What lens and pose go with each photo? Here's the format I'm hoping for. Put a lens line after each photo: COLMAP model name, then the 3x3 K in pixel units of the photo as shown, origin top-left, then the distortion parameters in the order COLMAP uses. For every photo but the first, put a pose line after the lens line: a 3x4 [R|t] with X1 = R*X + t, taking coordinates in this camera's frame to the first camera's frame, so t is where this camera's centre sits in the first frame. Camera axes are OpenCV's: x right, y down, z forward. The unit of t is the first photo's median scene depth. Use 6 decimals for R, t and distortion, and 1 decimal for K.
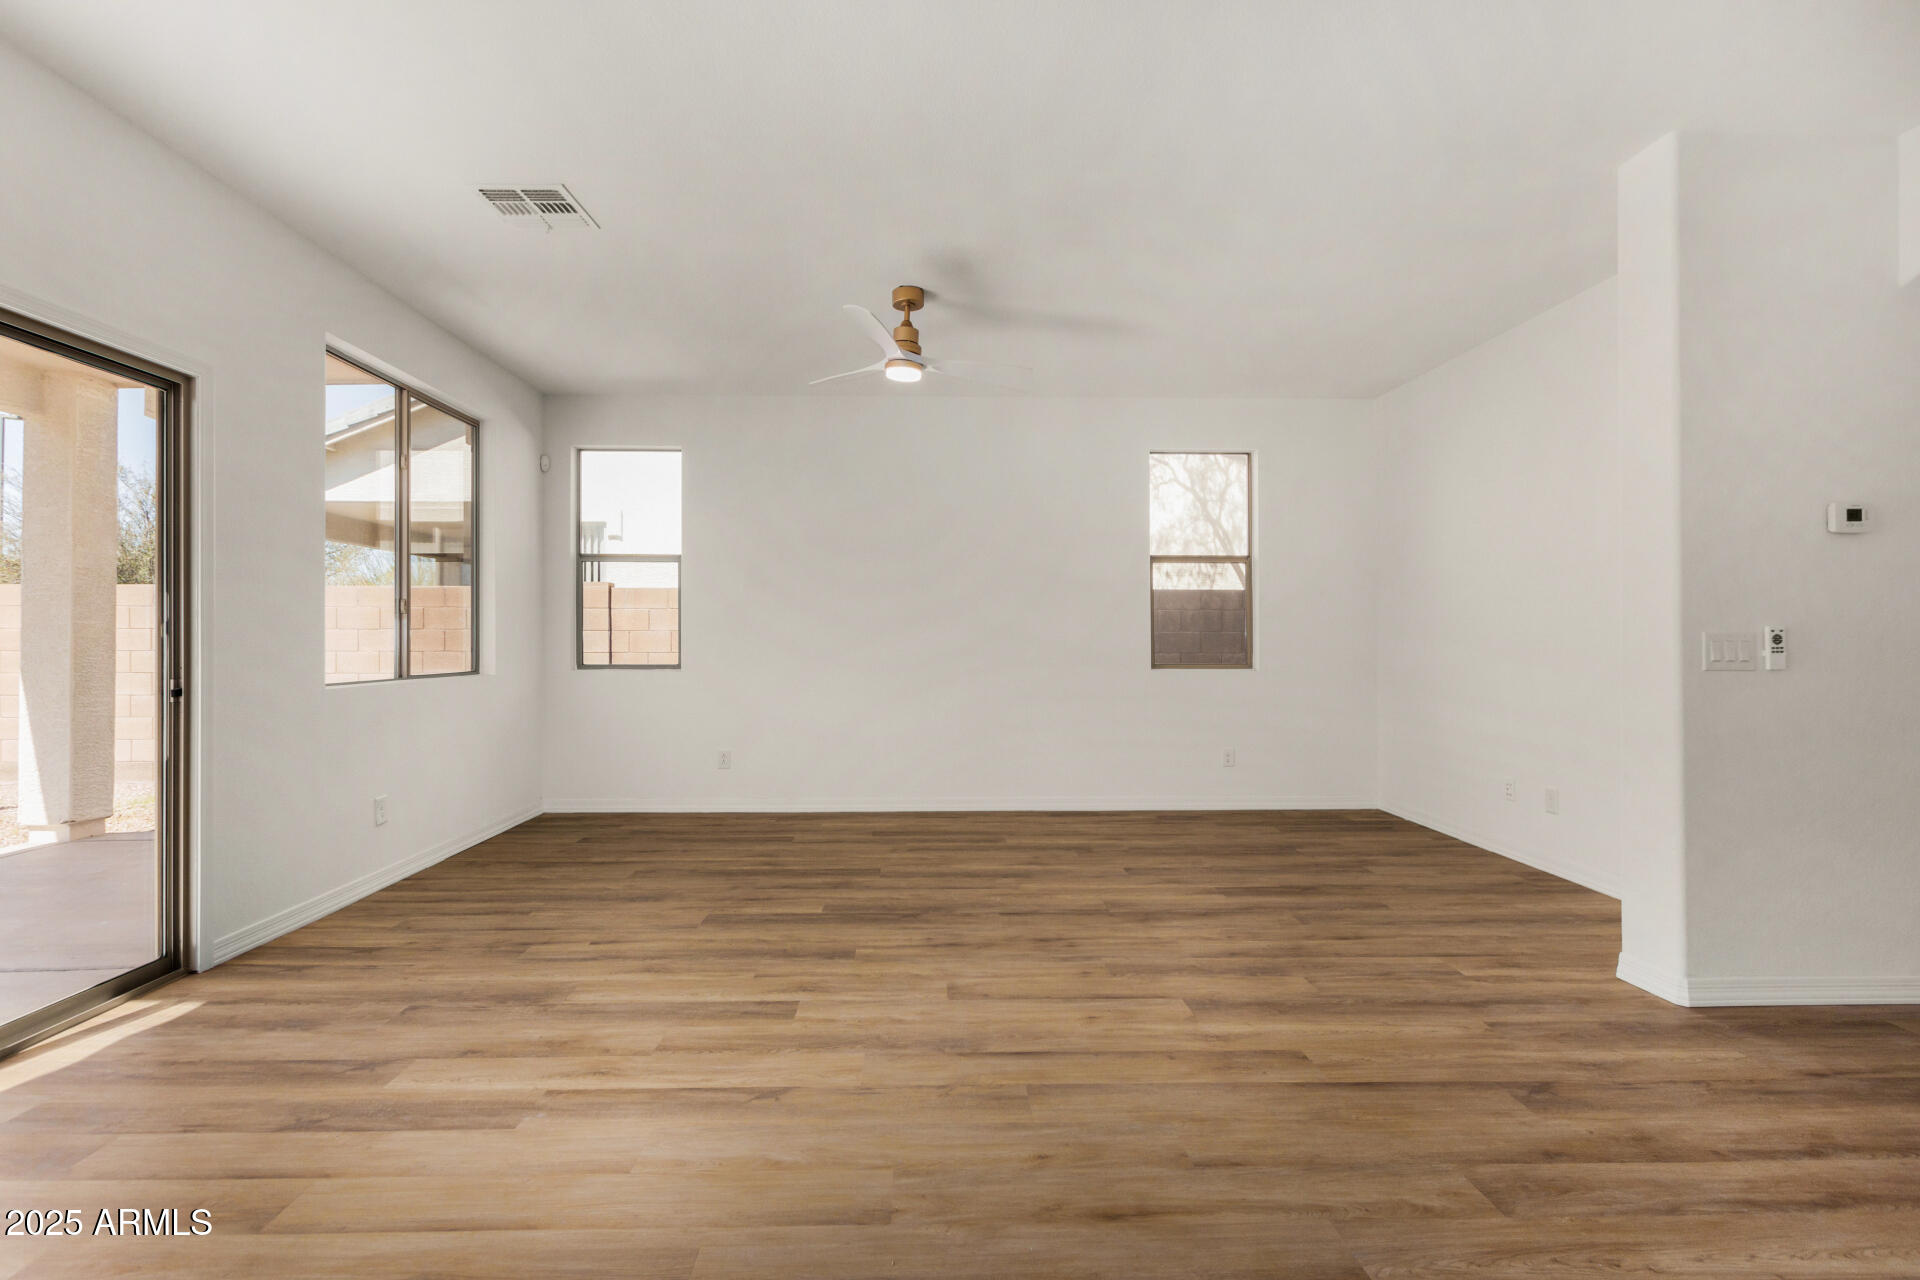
lens RADIAL K [[890.4, 0, 931.3], [0, 890.4, 635.6], [0, 0, 1]] dist [0.000222, 0.000033]
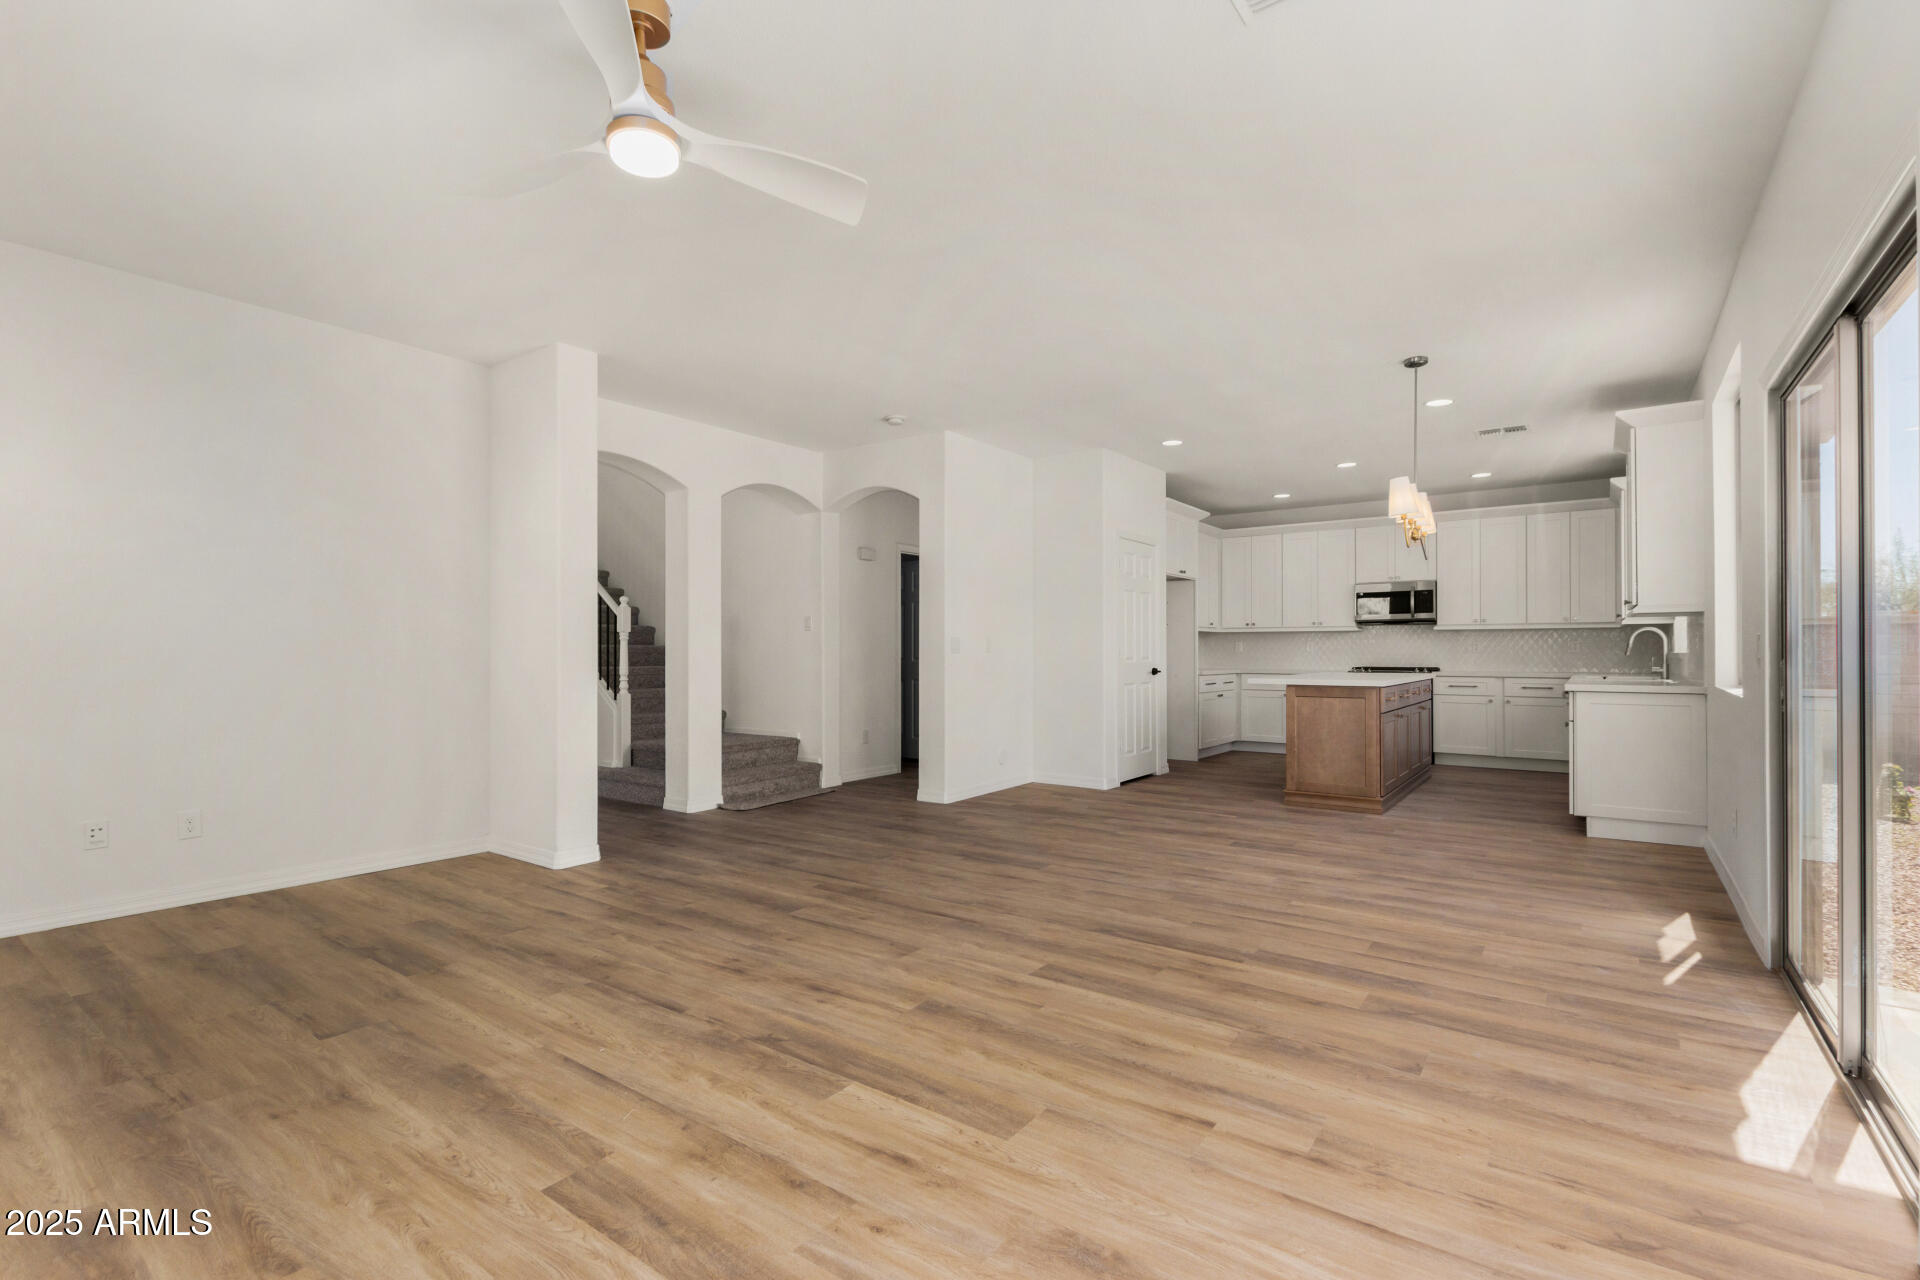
lens RADIAL K [[873.4, 0, 950.9], [0, 873.4, 646.0], [0, 0, 1]] dist [0.001921, -0.000174]
pose [[-0.792023, 0.004875, 0.610472, -0.654236], [-0.002433, 0.999935, -0.011143, 0.013213], [-0.610487, -0.010311, -0.791959, 1.708983]]
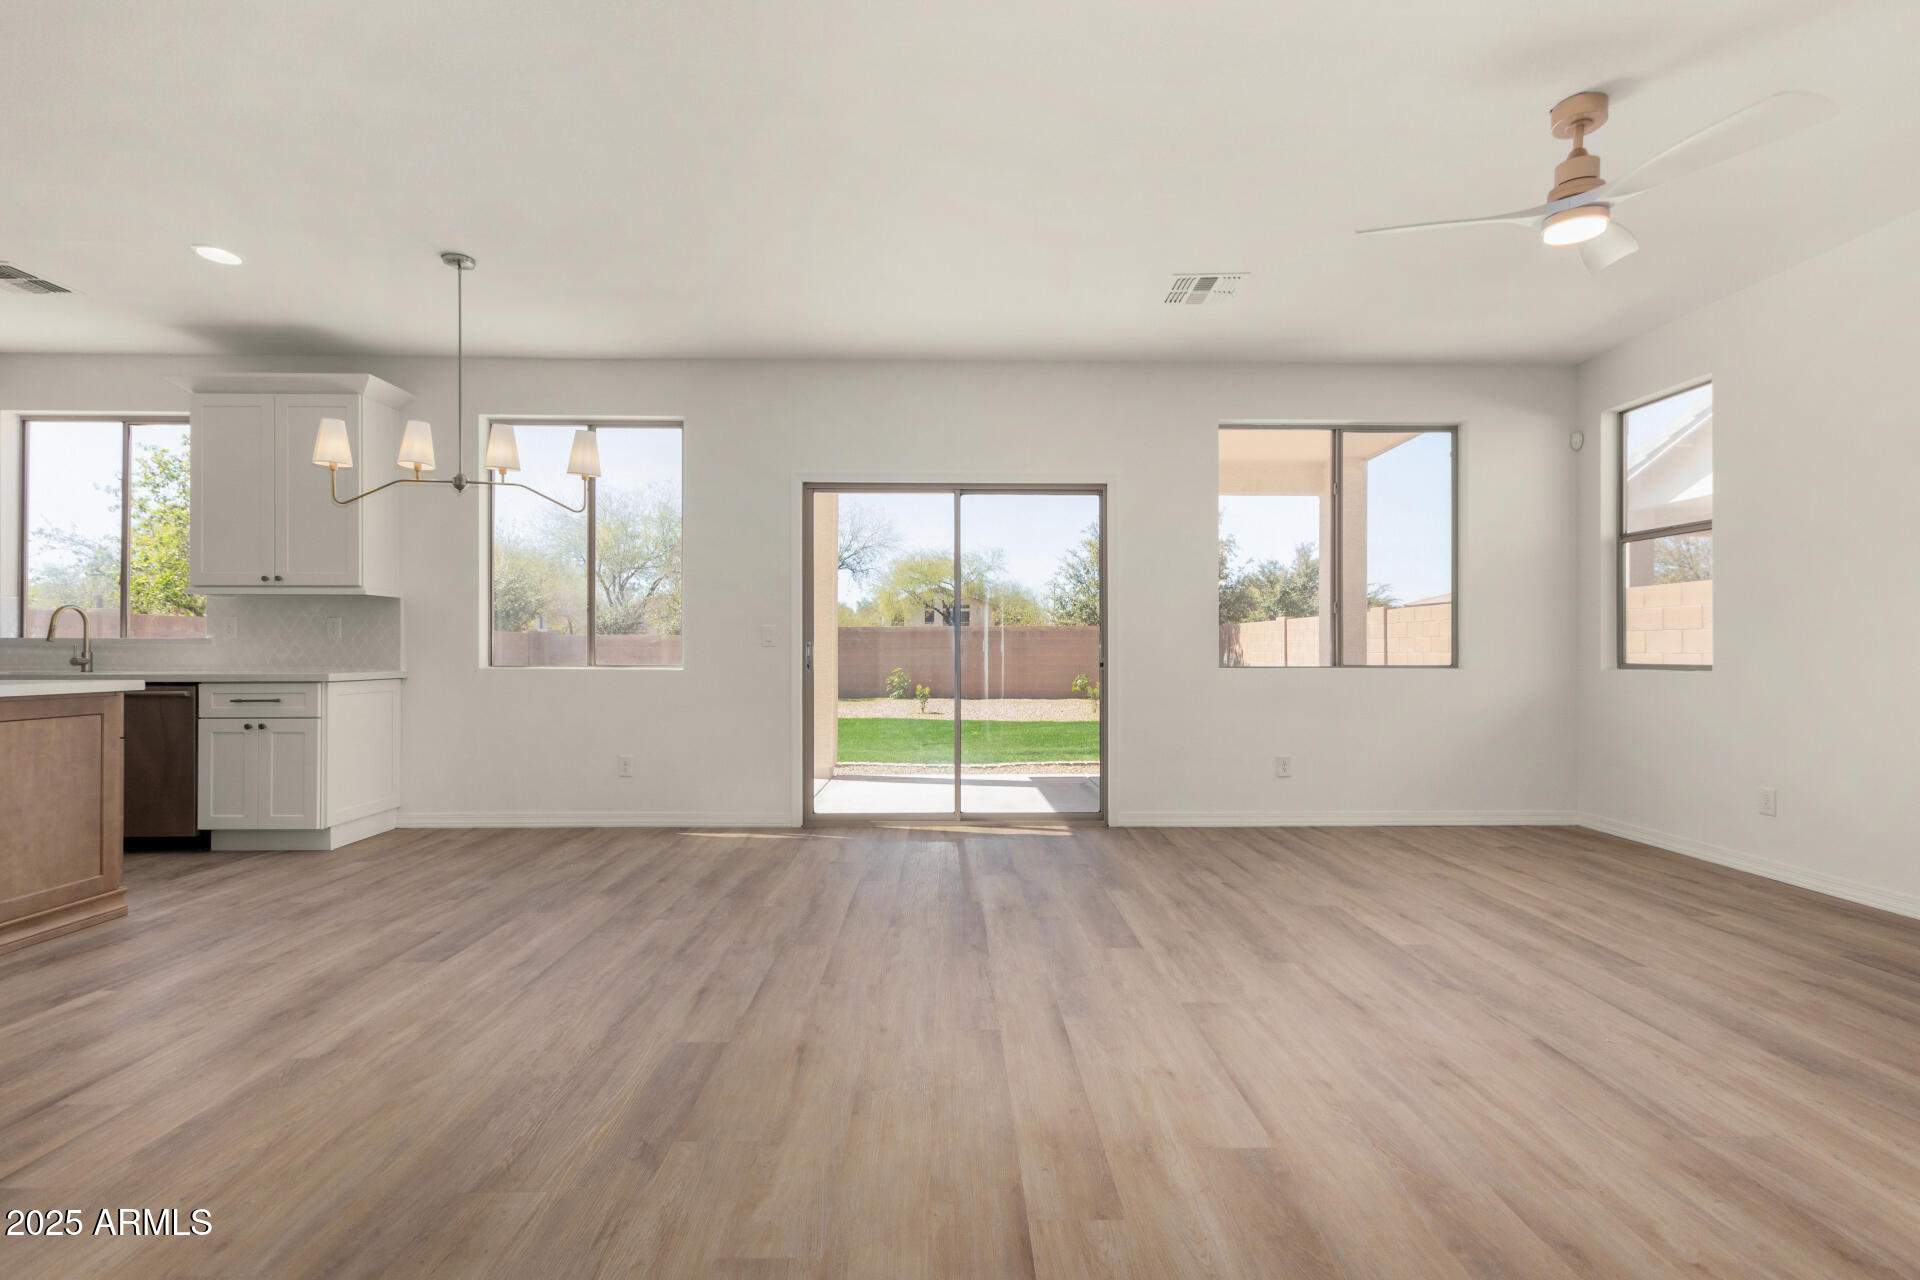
lens RADIAL K [[862.2, 0, 965.4], [0, 862.2, 649.7], [0, 0, 1]] dist [0.001494, -0.001126]
pose [[0.002998, -0.000209, -0.999995, 0.827102], [0.003796, 0.999993, -0.000198, 0.032784], [0.999988, -0.003796, 0.002999, 0.689883]]
